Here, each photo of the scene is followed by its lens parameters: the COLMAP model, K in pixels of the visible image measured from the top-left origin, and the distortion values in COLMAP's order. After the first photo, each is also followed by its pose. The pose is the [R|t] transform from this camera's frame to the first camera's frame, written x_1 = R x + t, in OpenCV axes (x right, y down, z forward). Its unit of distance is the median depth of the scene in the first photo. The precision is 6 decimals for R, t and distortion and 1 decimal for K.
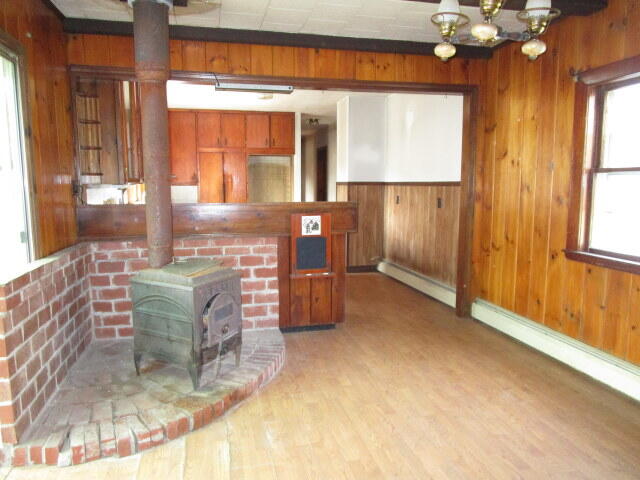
lens RADIAL K [[463.4, 0, 321.5], [0, 463.4, 240.1], [0, 0, 1]] dist [-0.009419, -0.004320]
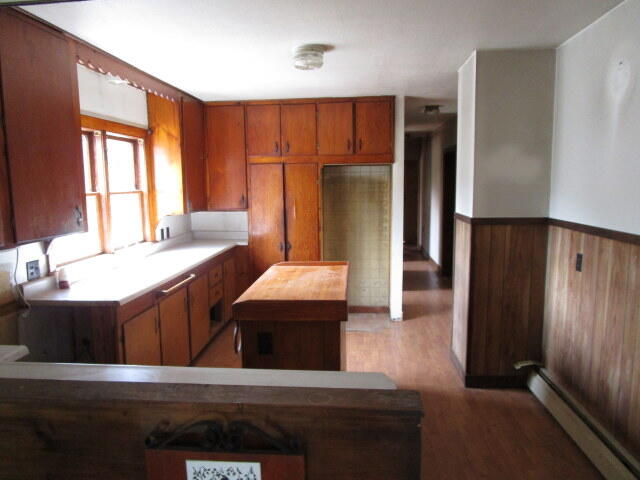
lens RADIAL K [[463.4, 0, 317.2], [0, 463.4, 241.6], [0, 0, 1]] dist [-0.009419, -0.004320]
pose [[0.946990, 0.031149, -0.319749, 0.050316], [-0.028336, 0.999508, 0.013449, -0.086121], [0.320011, -0.003675, 0.947407, 0.382193]]
